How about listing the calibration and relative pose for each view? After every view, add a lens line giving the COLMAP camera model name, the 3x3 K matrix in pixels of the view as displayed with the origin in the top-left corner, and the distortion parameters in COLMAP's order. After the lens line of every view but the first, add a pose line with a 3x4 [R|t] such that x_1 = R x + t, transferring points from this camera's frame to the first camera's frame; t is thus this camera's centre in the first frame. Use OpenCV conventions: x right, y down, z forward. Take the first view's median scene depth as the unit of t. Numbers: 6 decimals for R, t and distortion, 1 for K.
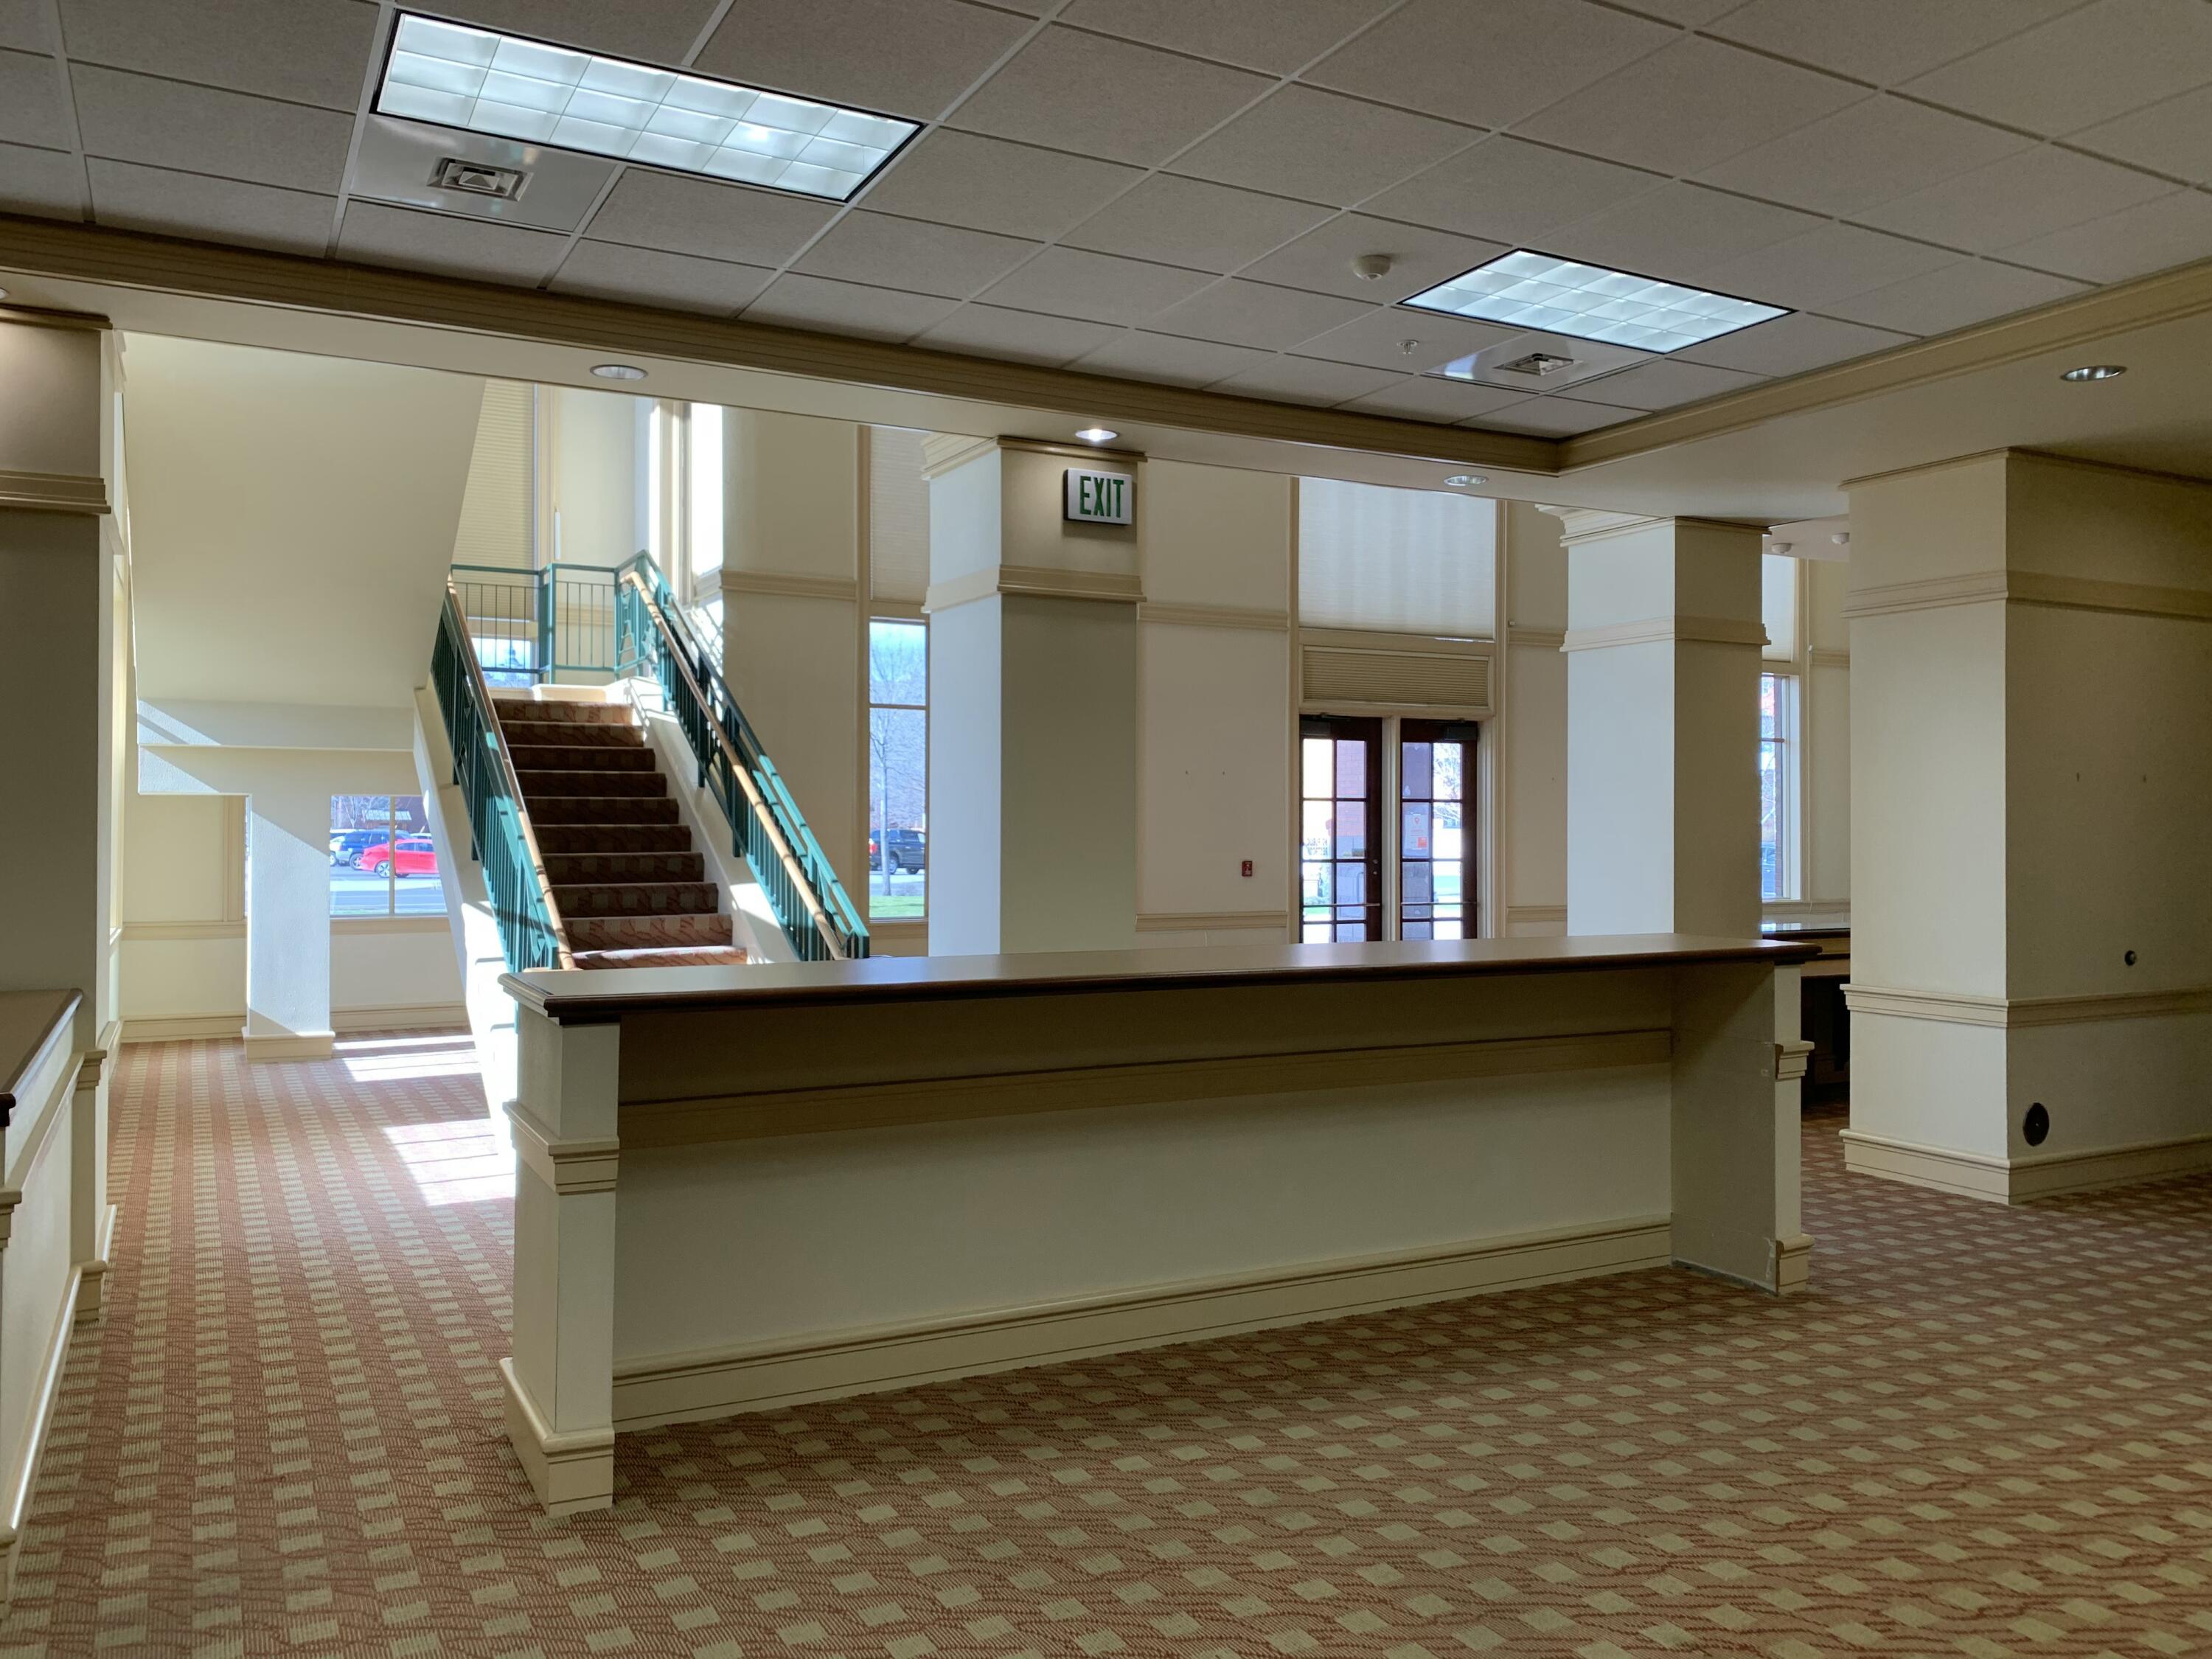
lens RADIAL K [[1694.8, 0, 1107.9], [0, 1694.8, 814.1], [0, 0, 1]] dist [0.038486, -0.041435]
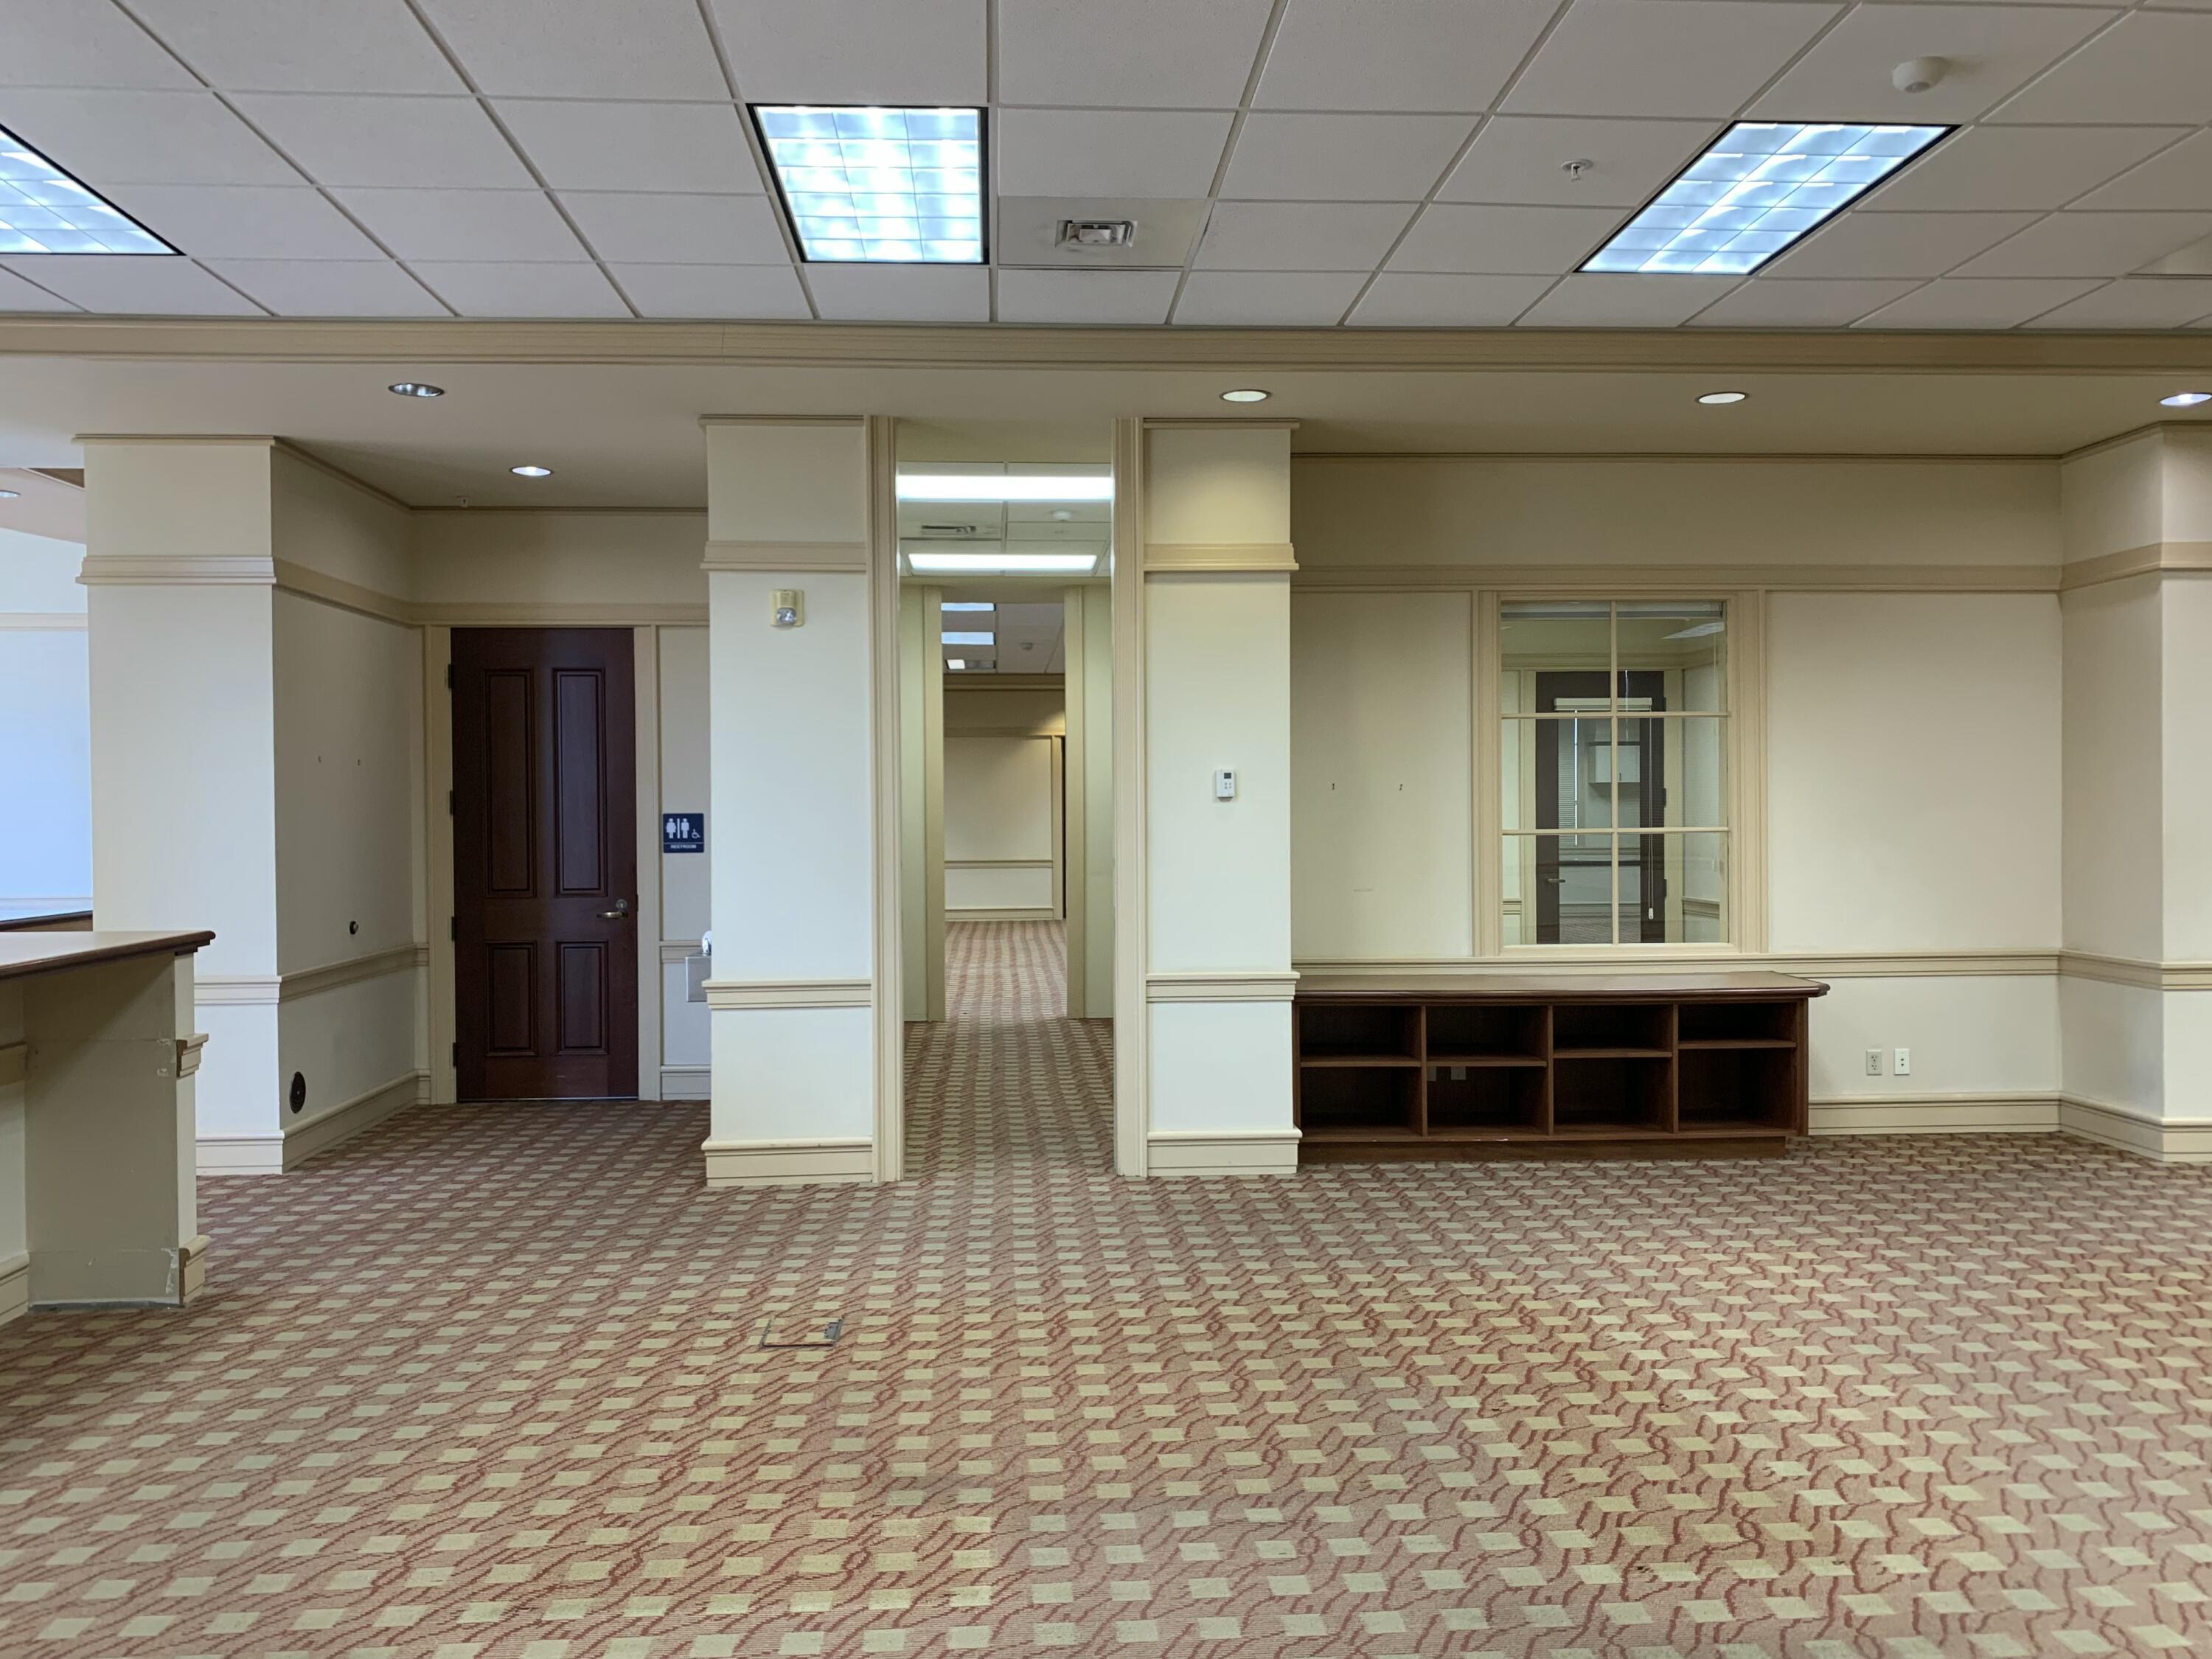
lens RADIAL K [[1694.8, 0, 1088.5], [0, 1694.8, 832.7], [0, 0, 1]] dist [0.038486, -0.041435]
pose [[0.424208, -0.019373, 0.905358, -0.240611], [0.002851, 0.999795, 0.020058, 0.004259], [-0.905560, -0.005927, 0.424176, 0.151691]]
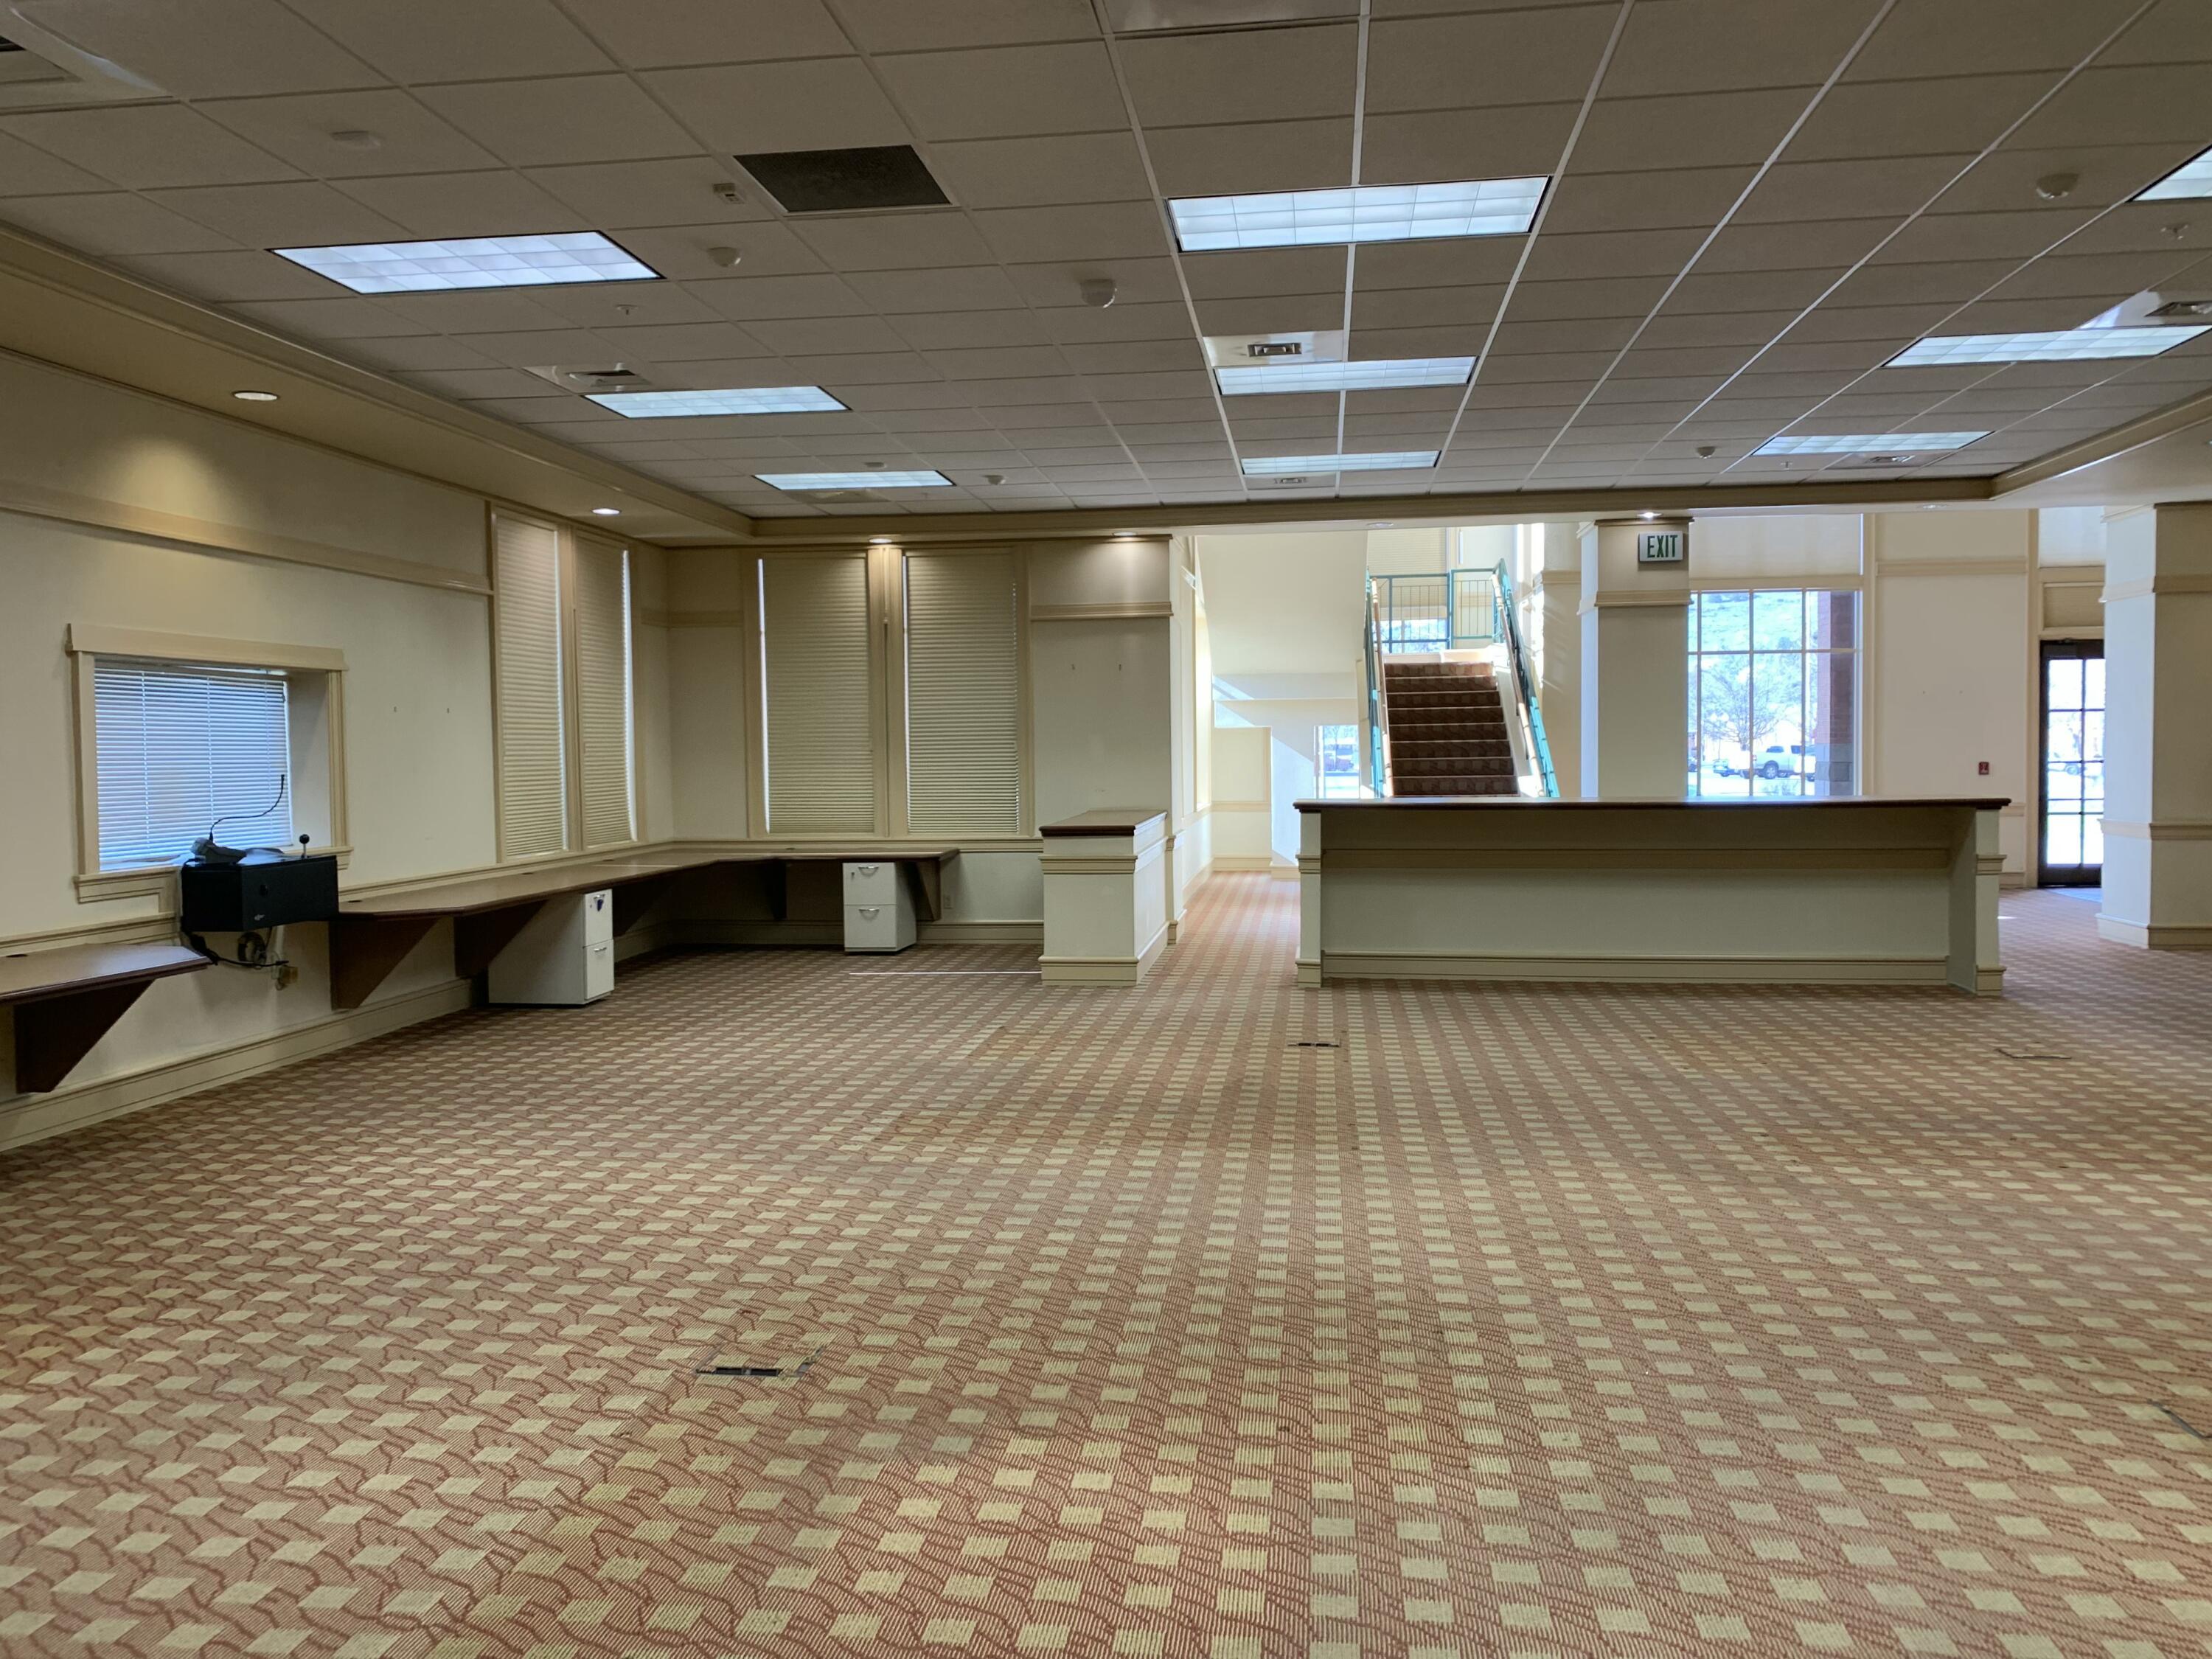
lens RADIAL K [[1694.8, 0, 1104.6], [0, 1694.8, 828.6], [0, 0, 1]] dist [0.038486, -0.041435]
pose [[0.814296, 0.013968, -0.580282, 0.701070], [0.018573, 0.998572, 0.050099, 0.004911], [0.580152, -0.051573, 0.812874, -0.979500]]
